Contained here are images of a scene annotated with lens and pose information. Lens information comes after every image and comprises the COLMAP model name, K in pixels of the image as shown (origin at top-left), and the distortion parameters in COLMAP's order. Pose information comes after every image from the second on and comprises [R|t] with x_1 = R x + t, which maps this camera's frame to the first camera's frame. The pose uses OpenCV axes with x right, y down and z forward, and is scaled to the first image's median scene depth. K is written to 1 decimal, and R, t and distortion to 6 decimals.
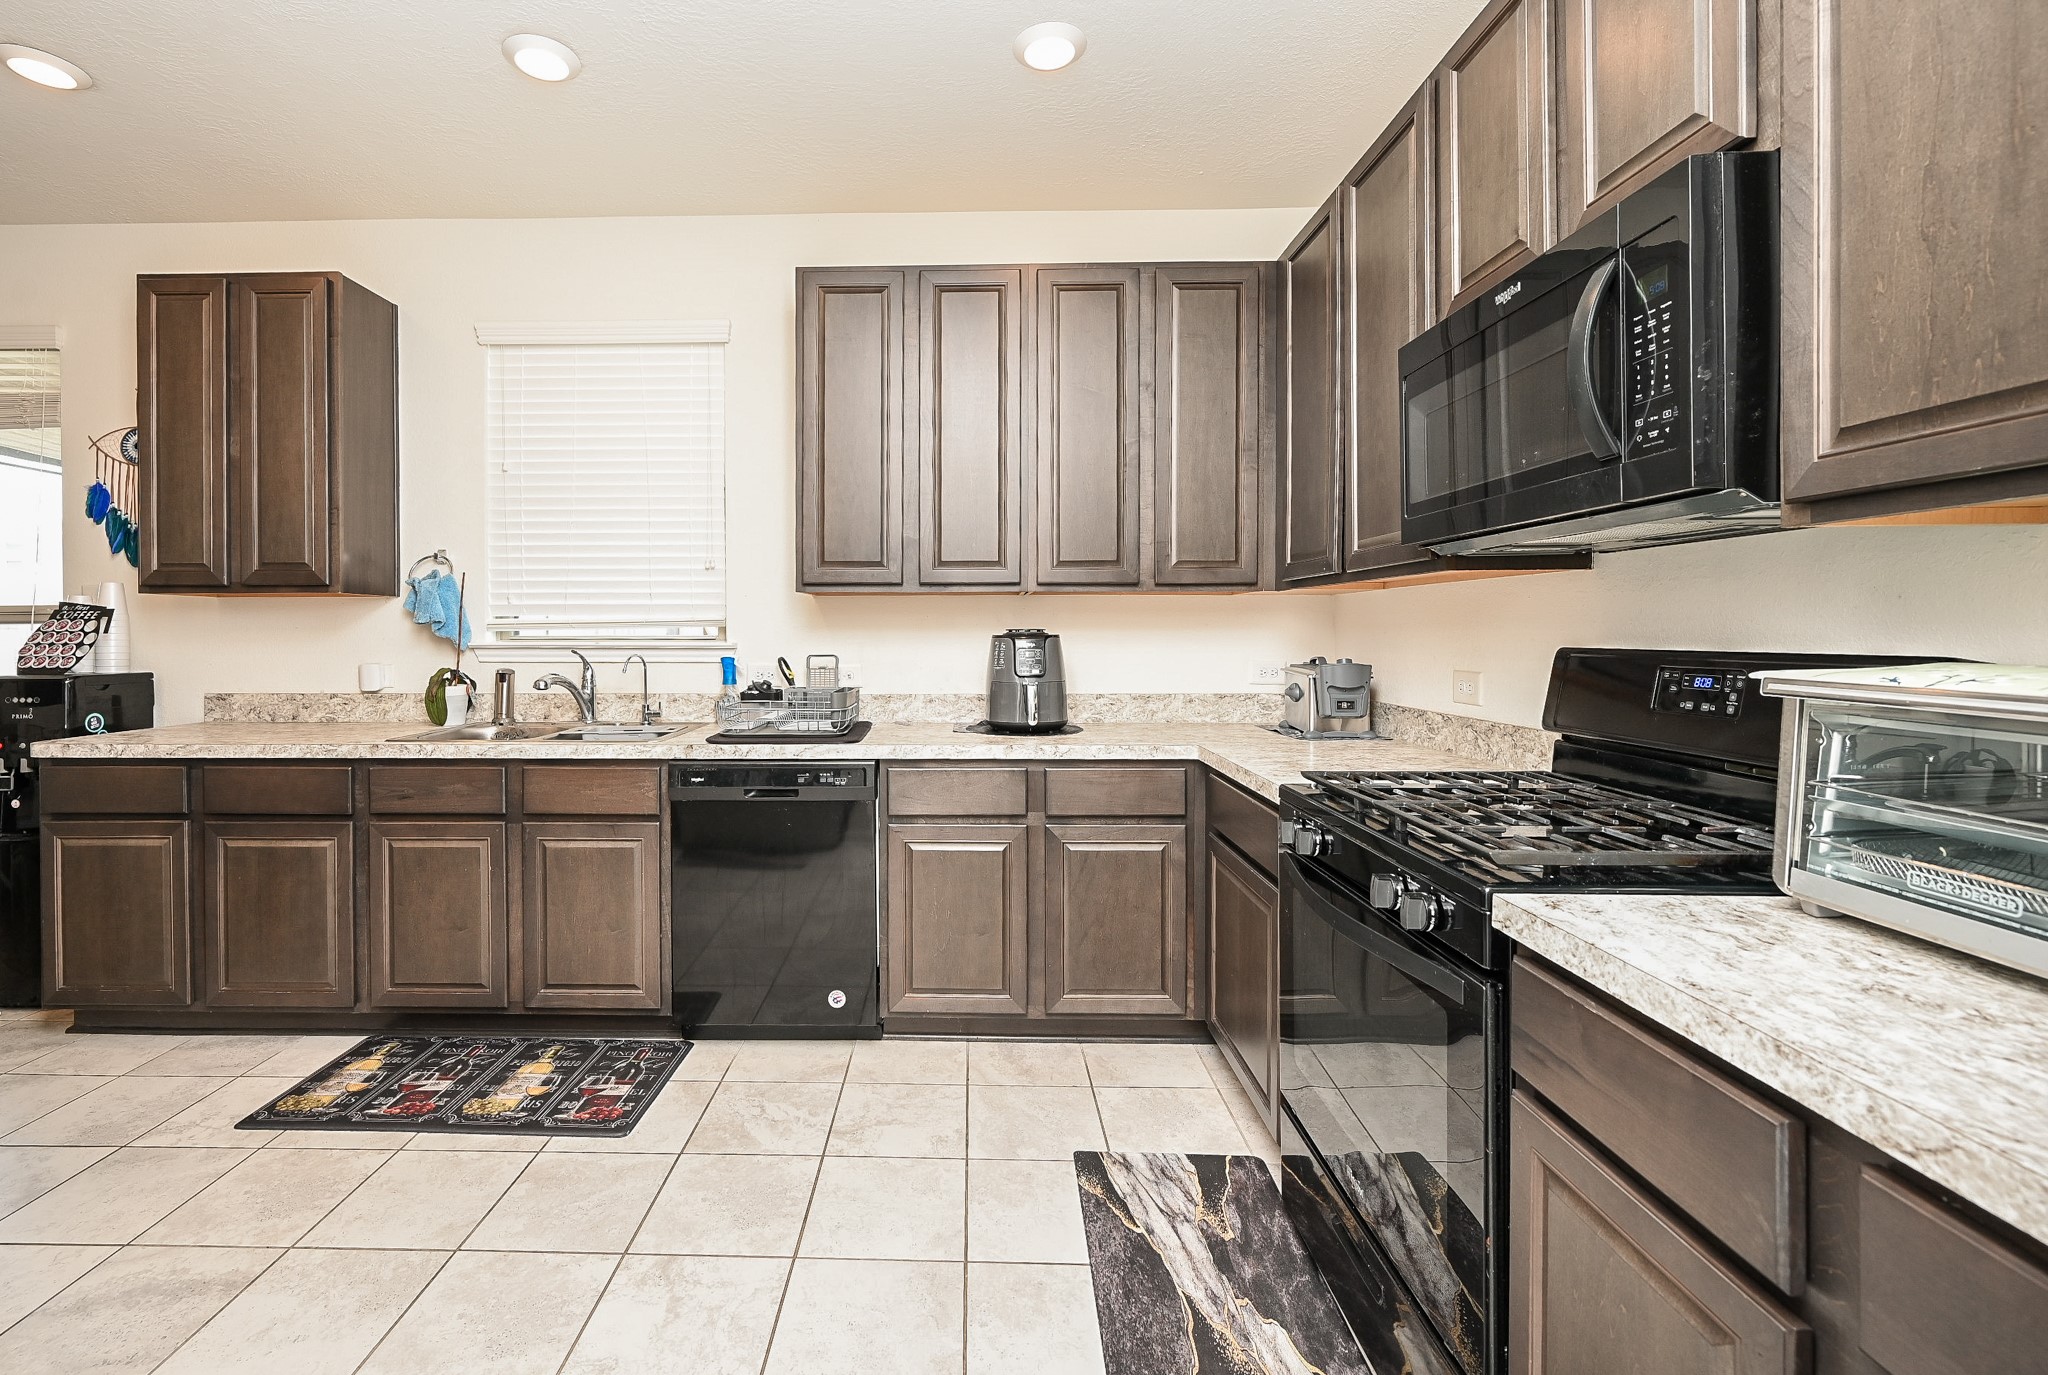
lens RADIAL K [[889.4, 0, 948.2], [0, 889.4, 639.5], [0, 0, 1]] dist [0.000182, 0.000083]
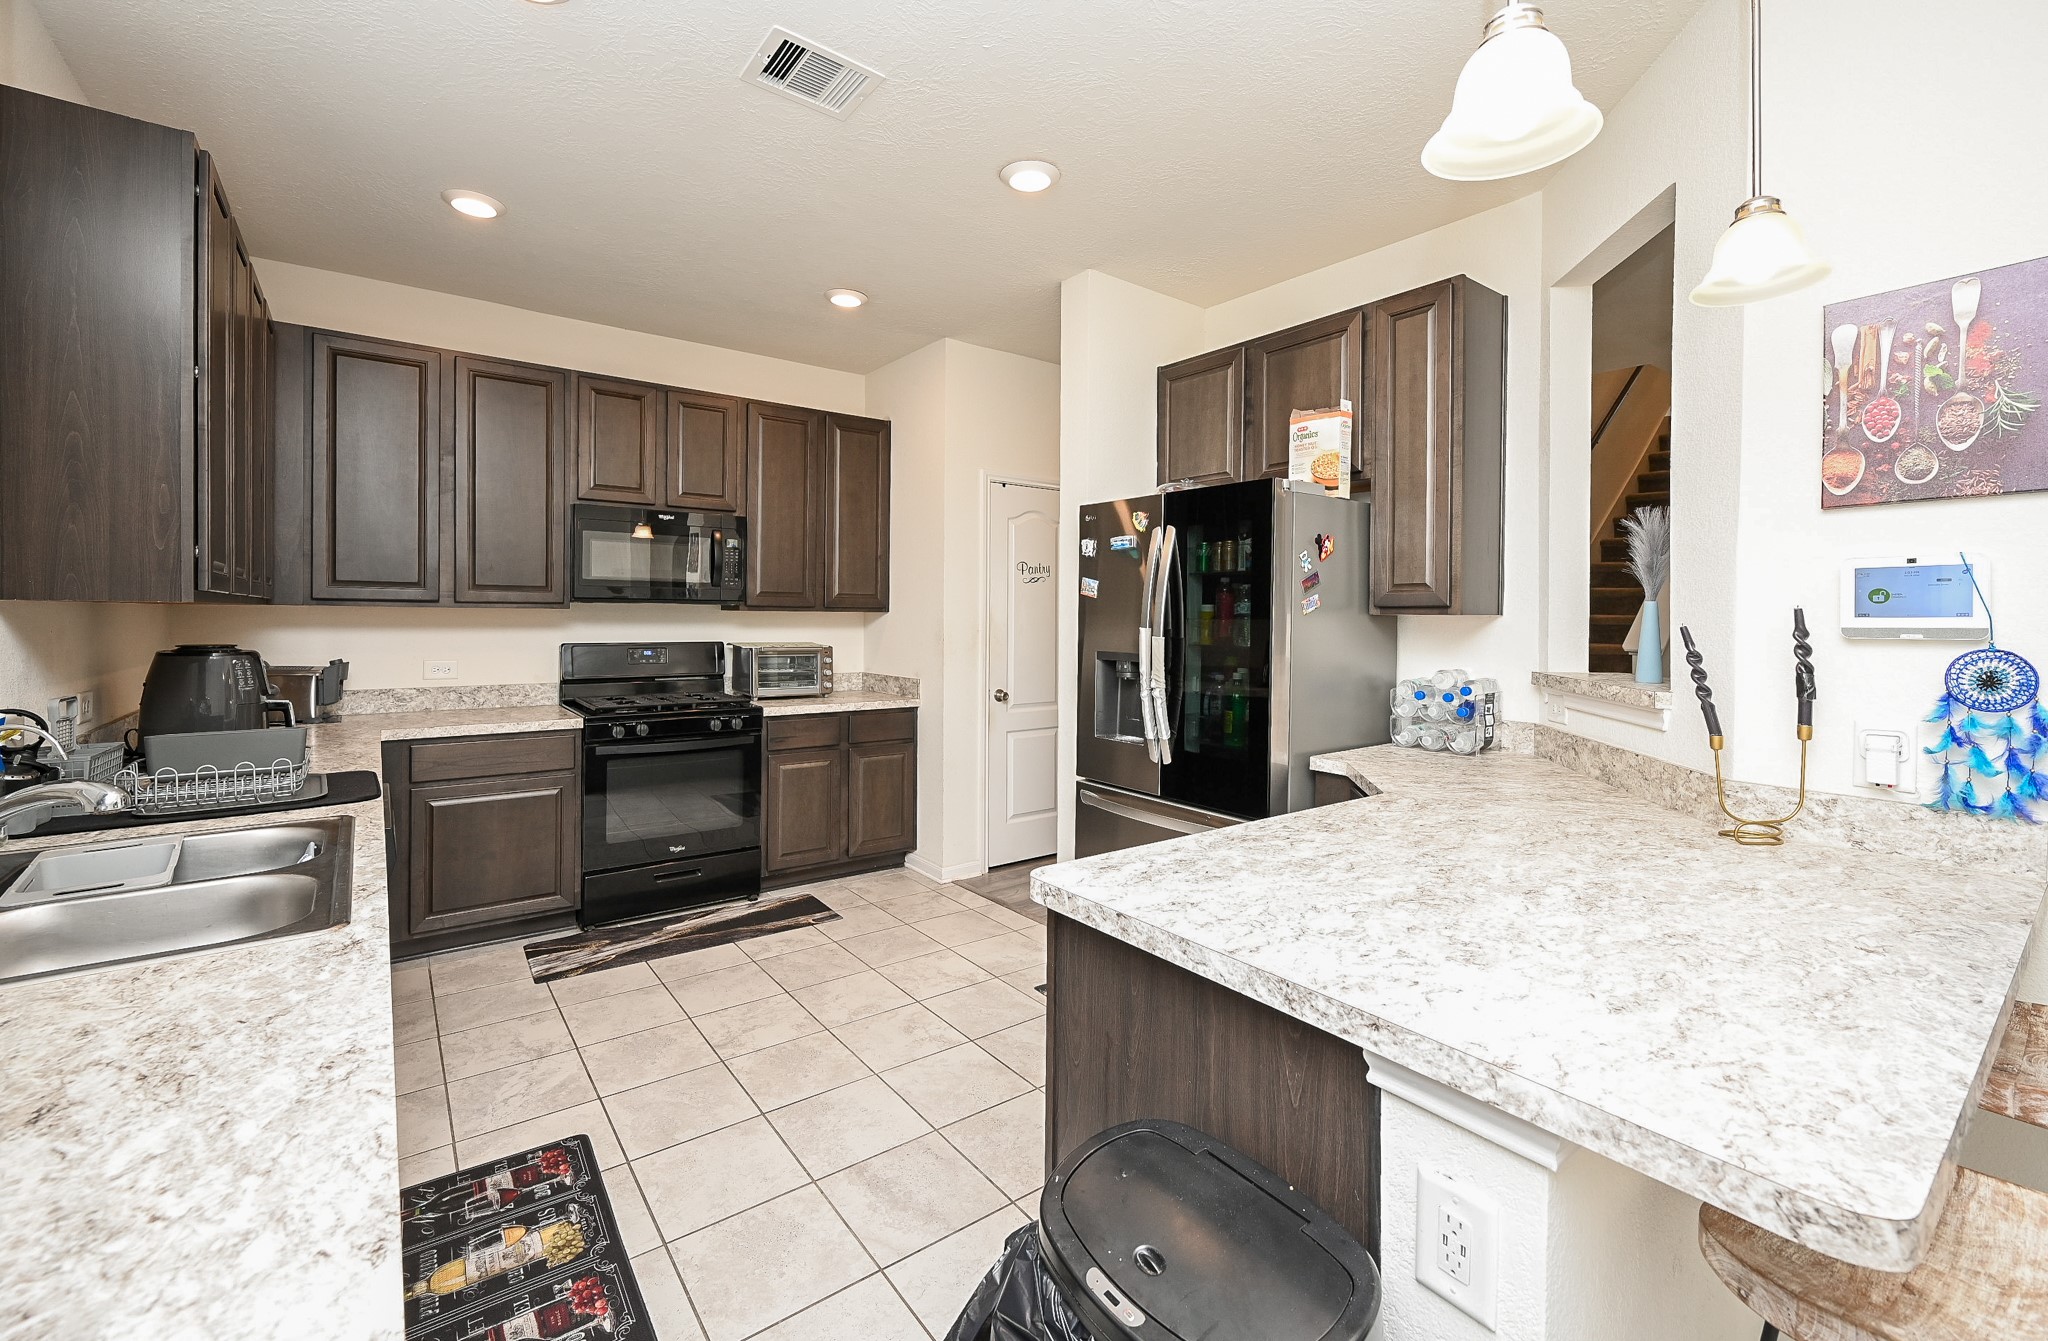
lens RADIAL K [[852.5, 0, 1024.6], [0, 852.5, 620.8], [0, 0, 1]] dist [-0.000265, 0.000029]
pose [[-0.625725, -0.010768, 0.779969, -1.319912], [-0.000024, 0.999905, 0.013785, -0.058965], [-0.780044, 0.008607, -0.625666, 1.093087]]
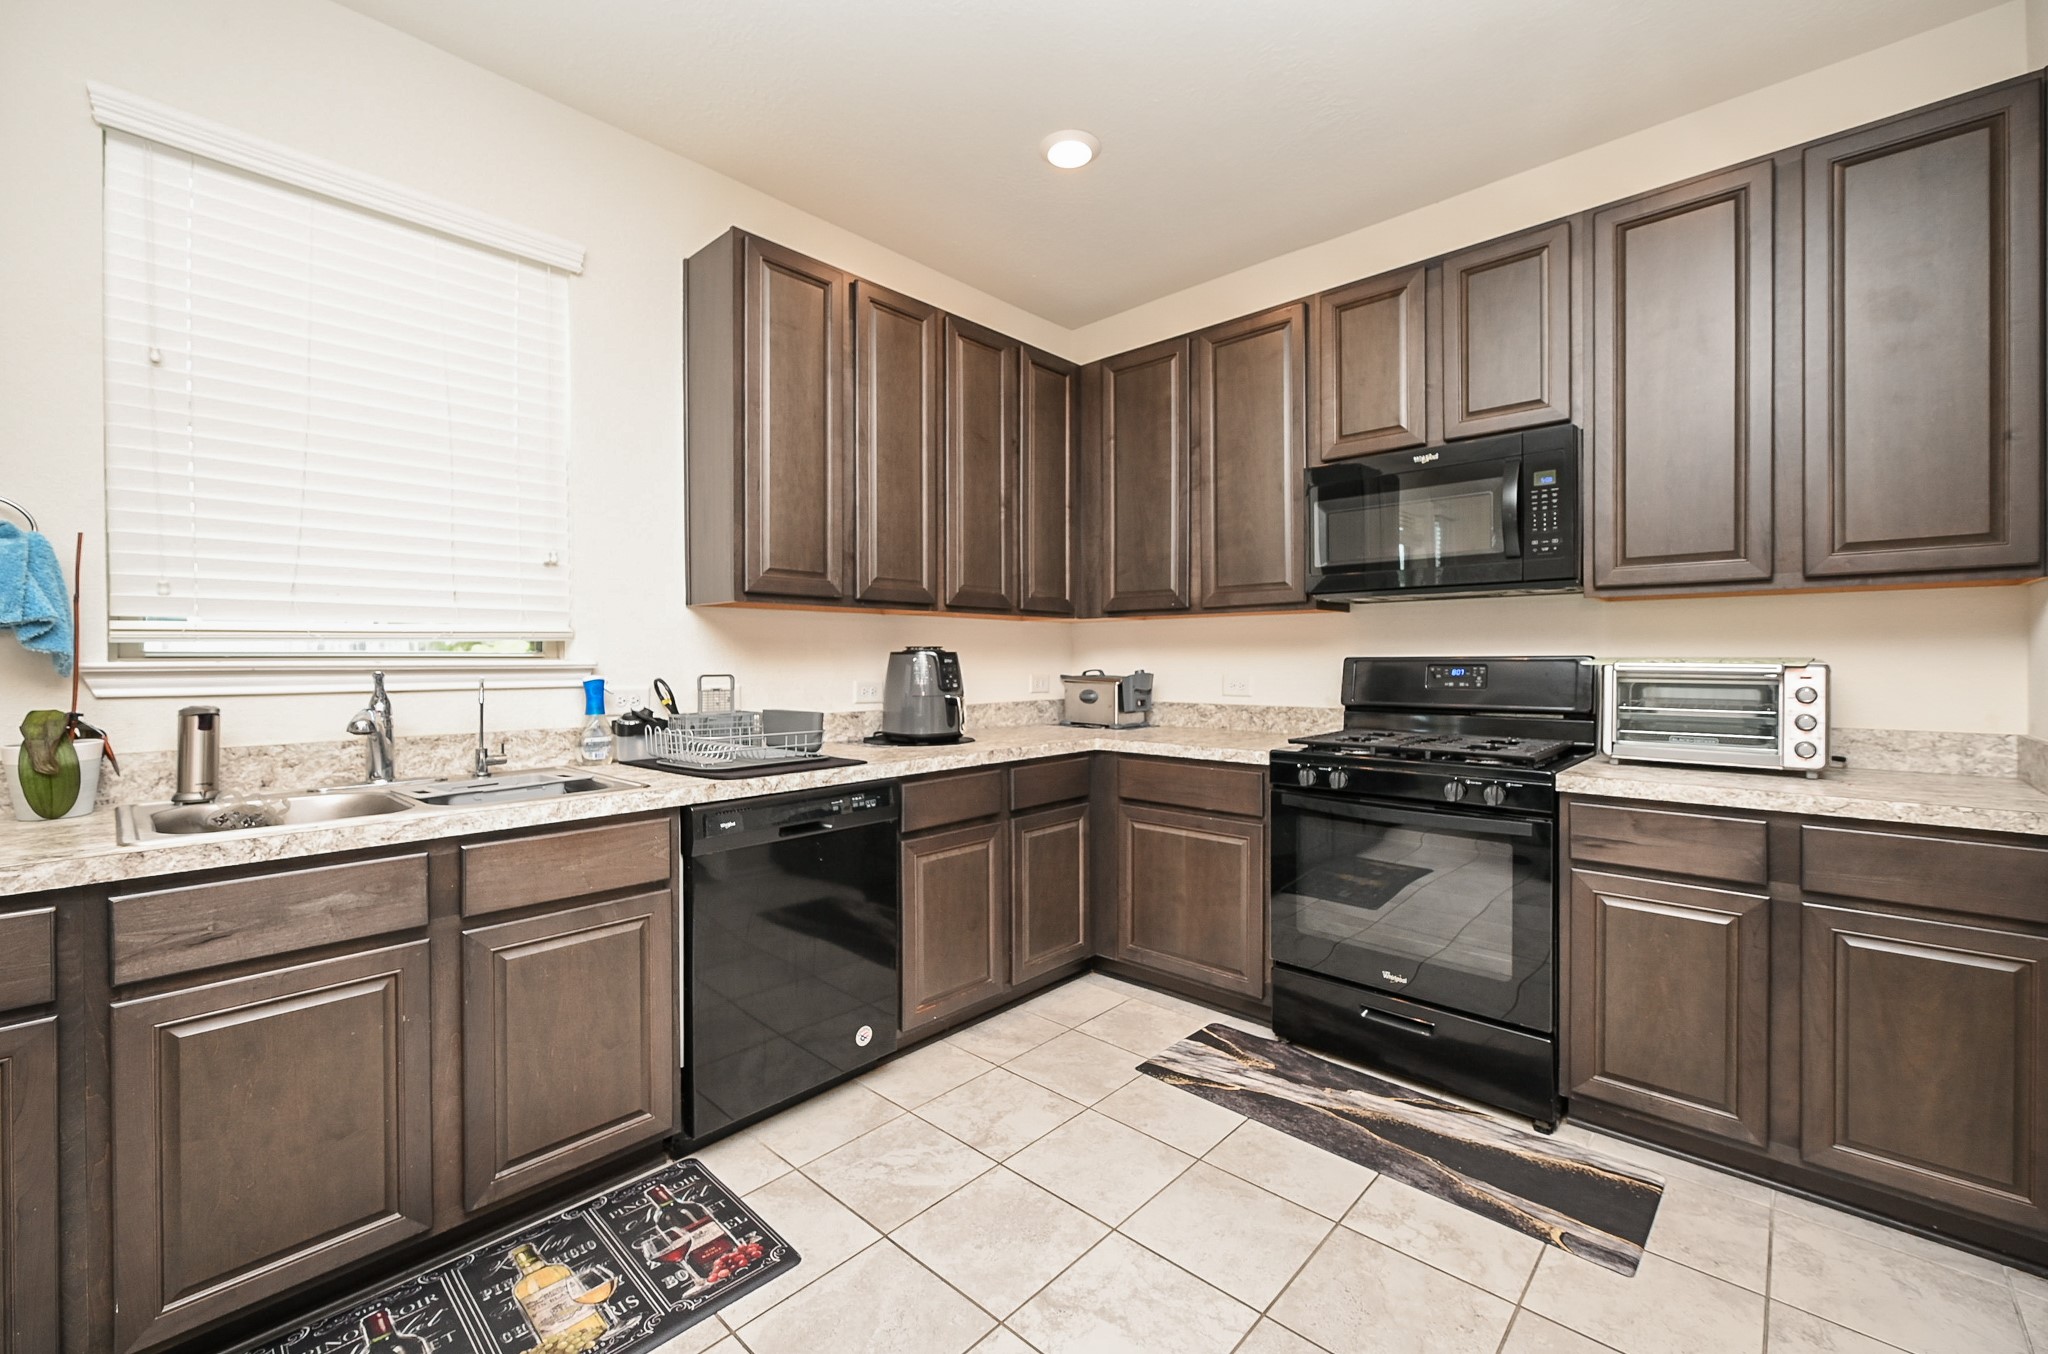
lens RADIAL K [[838.7, 0, 1026.2], [0, 838.7, 664.3], [0, 0, 1]] dist [-0.000041, -0.000303]
pose [[0.658537, -0.005712, 0.752526, -0.718424], [0.010102, 0.999948, -0.001250, 0.014359], [-0.752480, 0.008426, 0.658561, 0.299468]]
